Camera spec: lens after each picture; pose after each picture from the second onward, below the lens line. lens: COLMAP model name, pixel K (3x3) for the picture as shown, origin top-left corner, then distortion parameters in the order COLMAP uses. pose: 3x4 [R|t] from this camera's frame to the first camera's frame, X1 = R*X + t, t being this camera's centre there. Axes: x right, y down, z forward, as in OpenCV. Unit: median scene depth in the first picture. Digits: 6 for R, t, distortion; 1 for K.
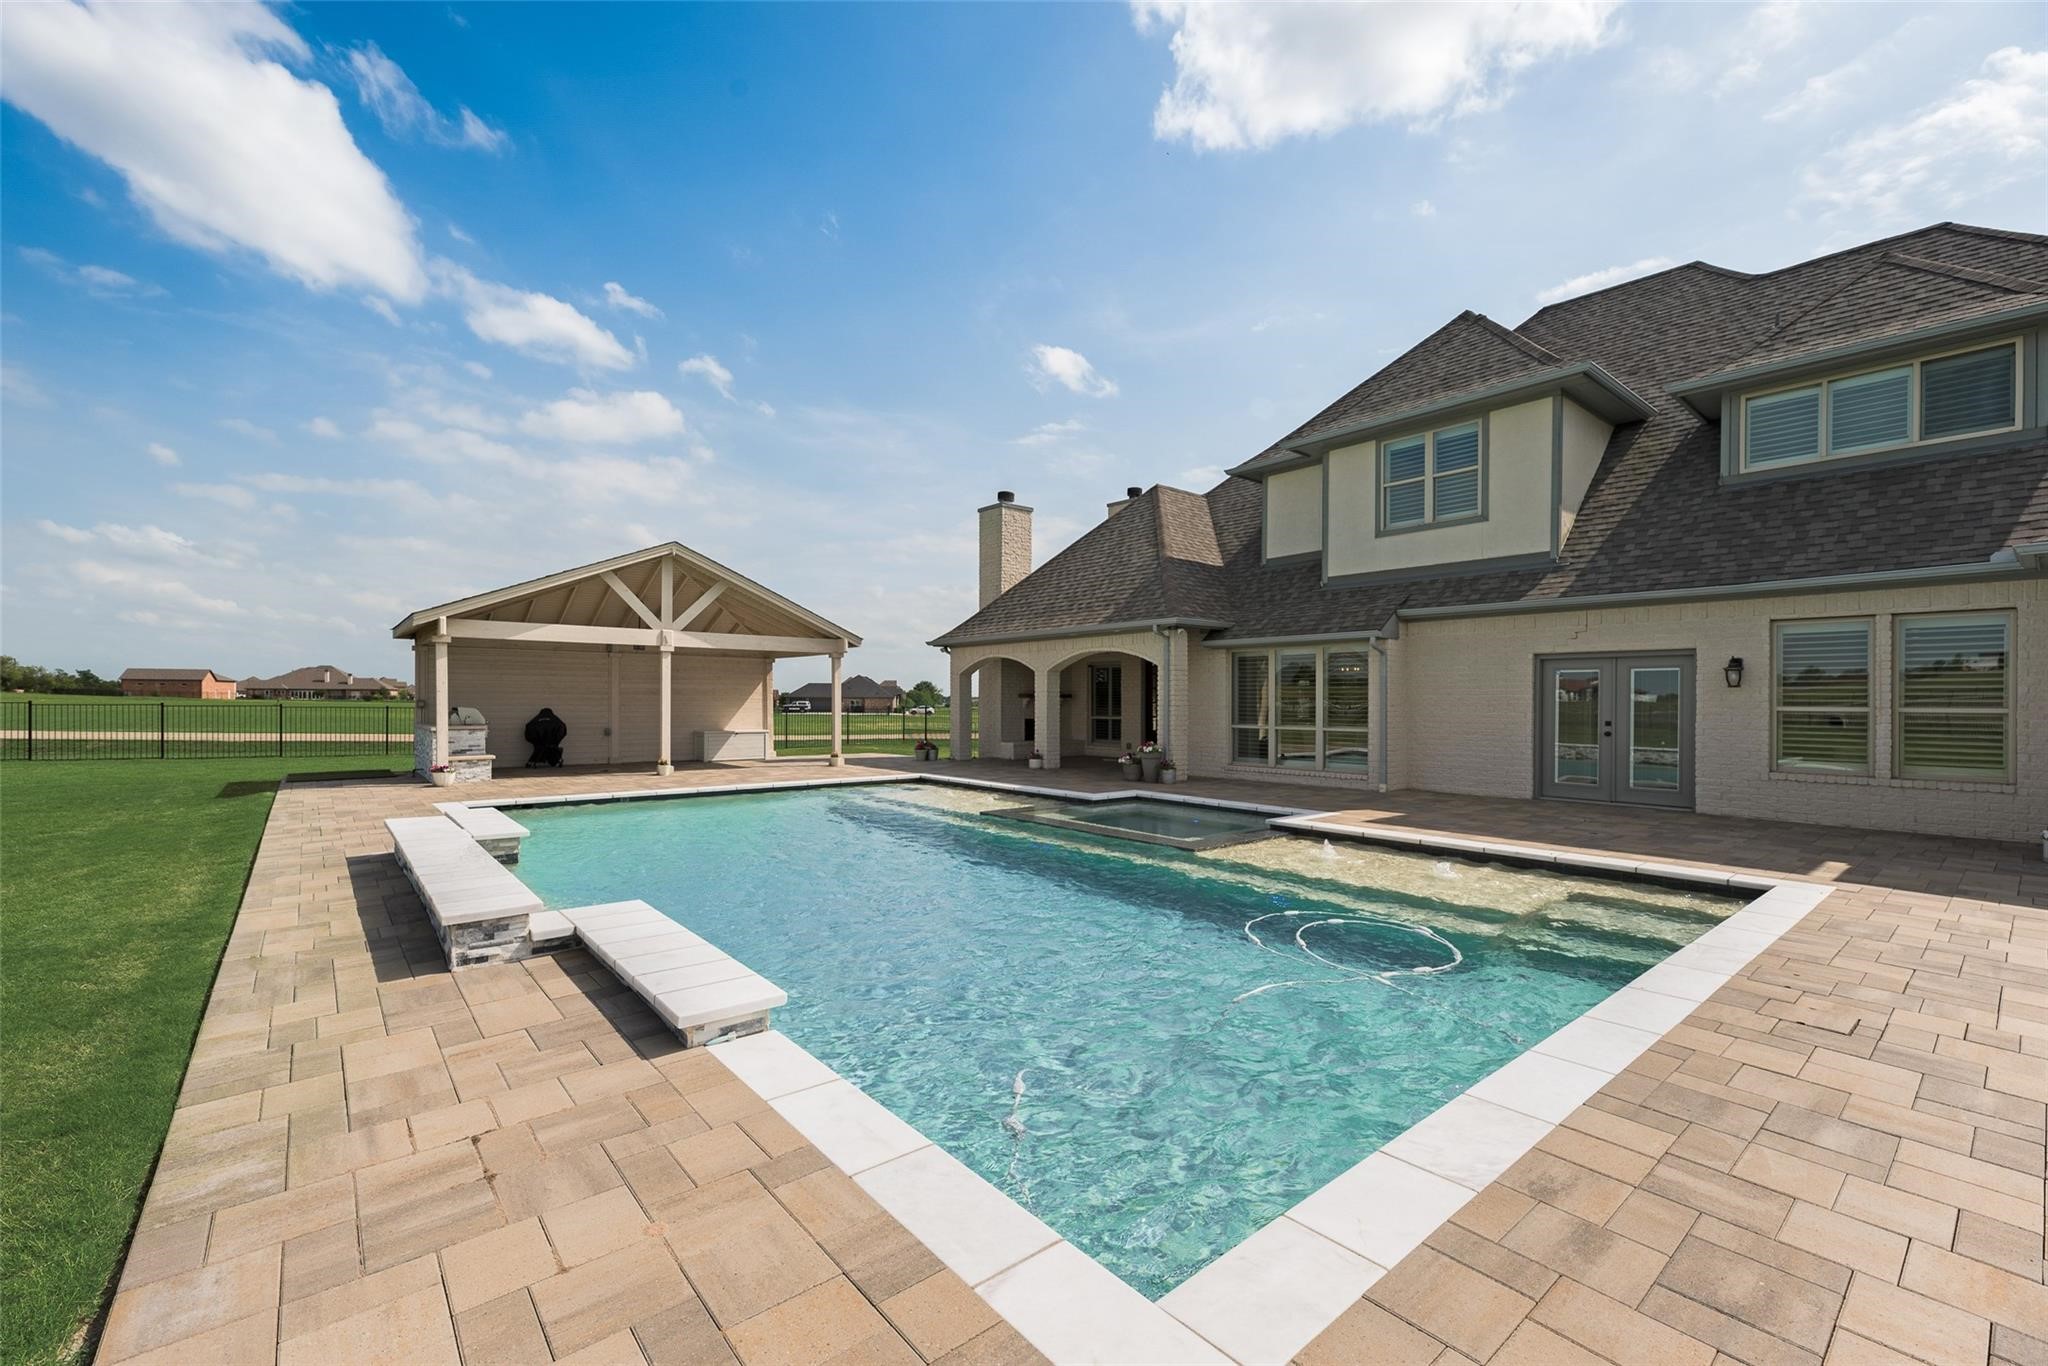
lens RADIAL K [[863.3, 0, 1024.0], [0, 863.3, 683.0], [0, 0, 1]] dist [0.011118, -0.000051]
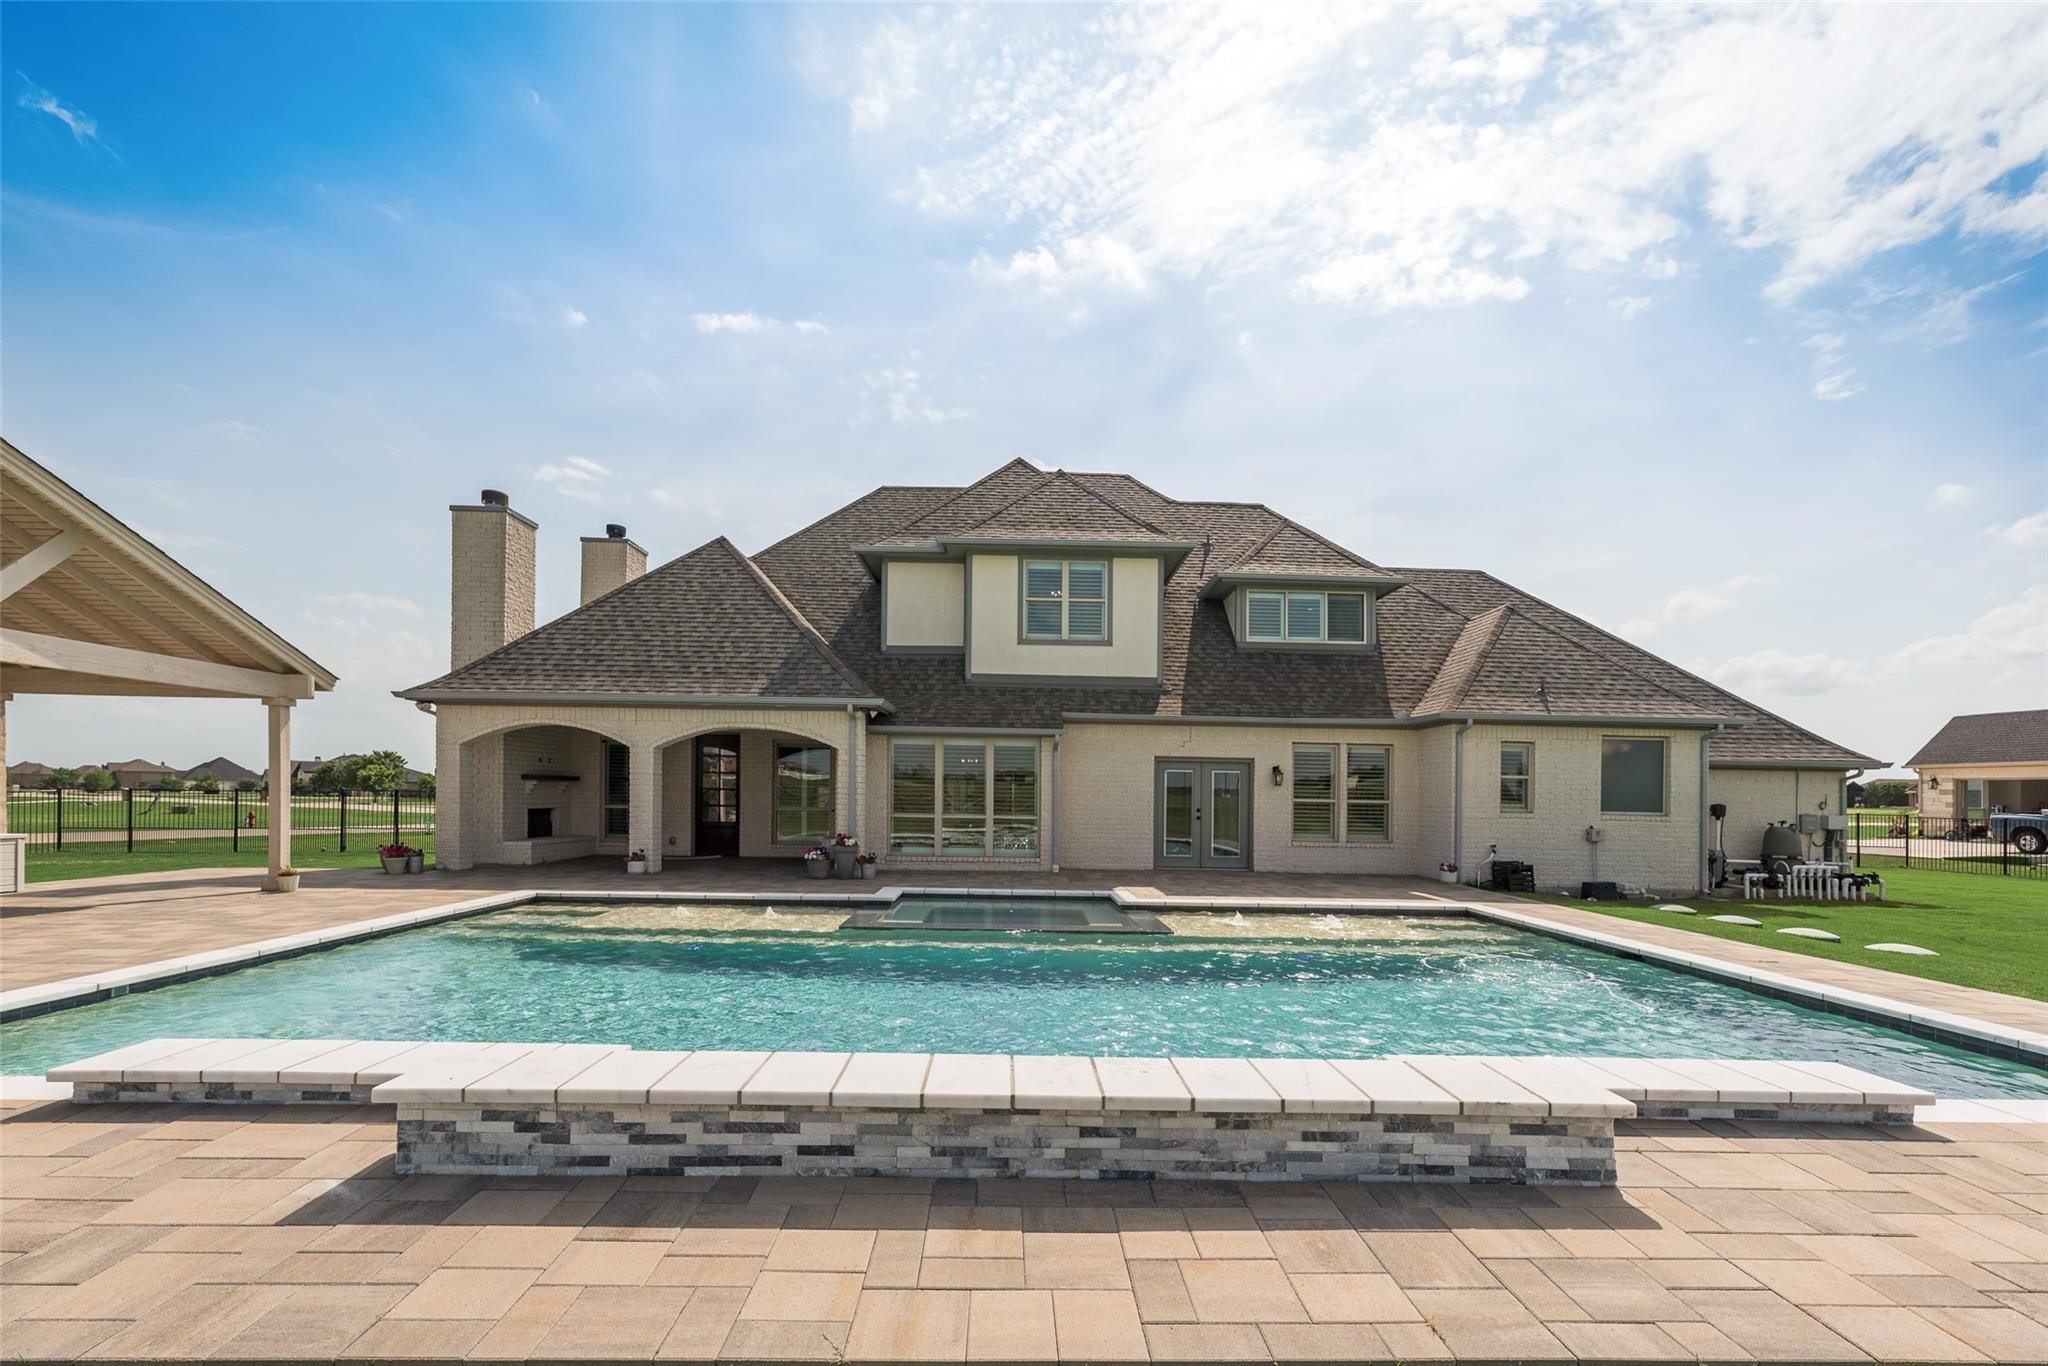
lens RADIAL K [[879.7, 0, 984.6], [0, 879.7, 784.7], [0, 0, 1]] dist [0.002819, 0.000065]
pose [[0.619323, 0.015887, 0.784975, -0.487066], [-0.030222, 0.999537, 0.003615, 0.009188], [-0.784554, -0.025963, 0.619516, 0.318271]]
